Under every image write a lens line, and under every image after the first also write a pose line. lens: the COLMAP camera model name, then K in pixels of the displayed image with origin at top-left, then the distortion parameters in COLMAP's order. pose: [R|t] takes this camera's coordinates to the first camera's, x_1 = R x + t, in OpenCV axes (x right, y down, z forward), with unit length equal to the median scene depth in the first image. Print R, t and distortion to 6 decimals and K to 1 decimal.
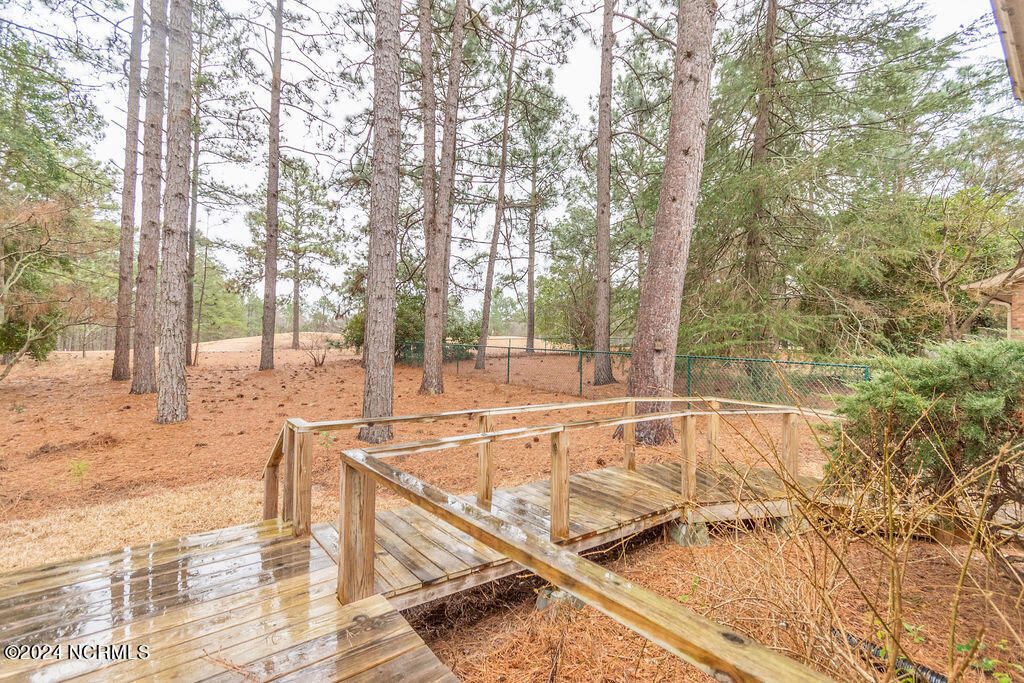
lens RADIAL K [[455.7, 0, 516.1], [0, 455.7, 347.7], [0, 0, 1]] dist [0.013415, -0.014829]
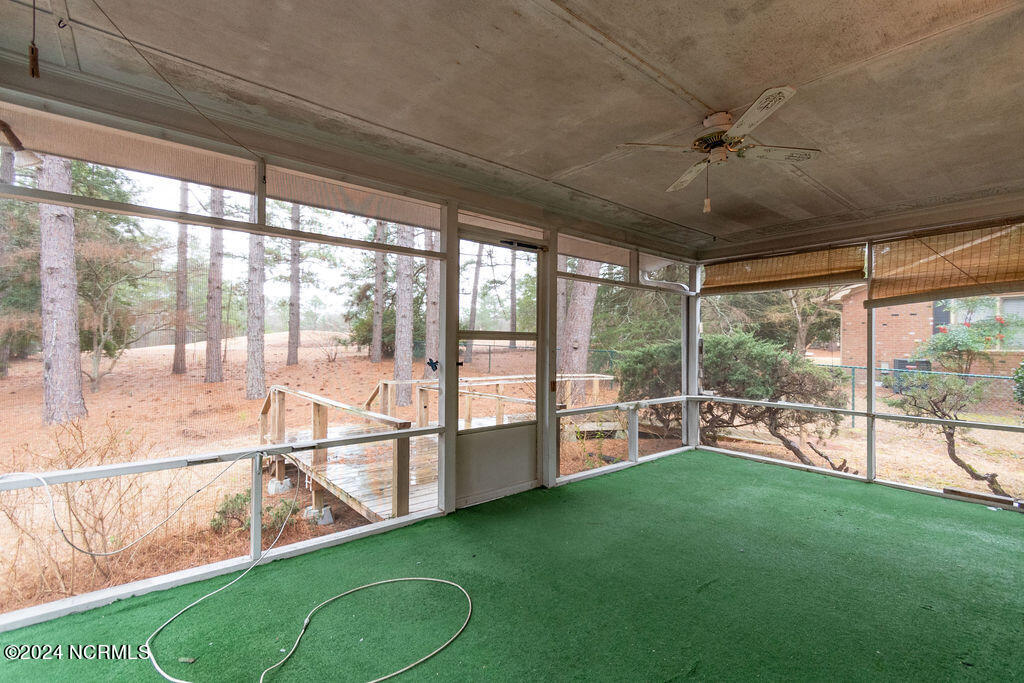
lens RADIAL K [[455.7, 0, 516.1], [0, 455.7, 347.7], [0, 0, 1]] dist [0.013415, -0.014829]
pose [[0.999665, -0.007661, 0.024729, 0.013384], [0.007407, 0.999919, 0.010374, -0.003274], [-0.024807, -0.010187, 0.999640, -0.149095]]
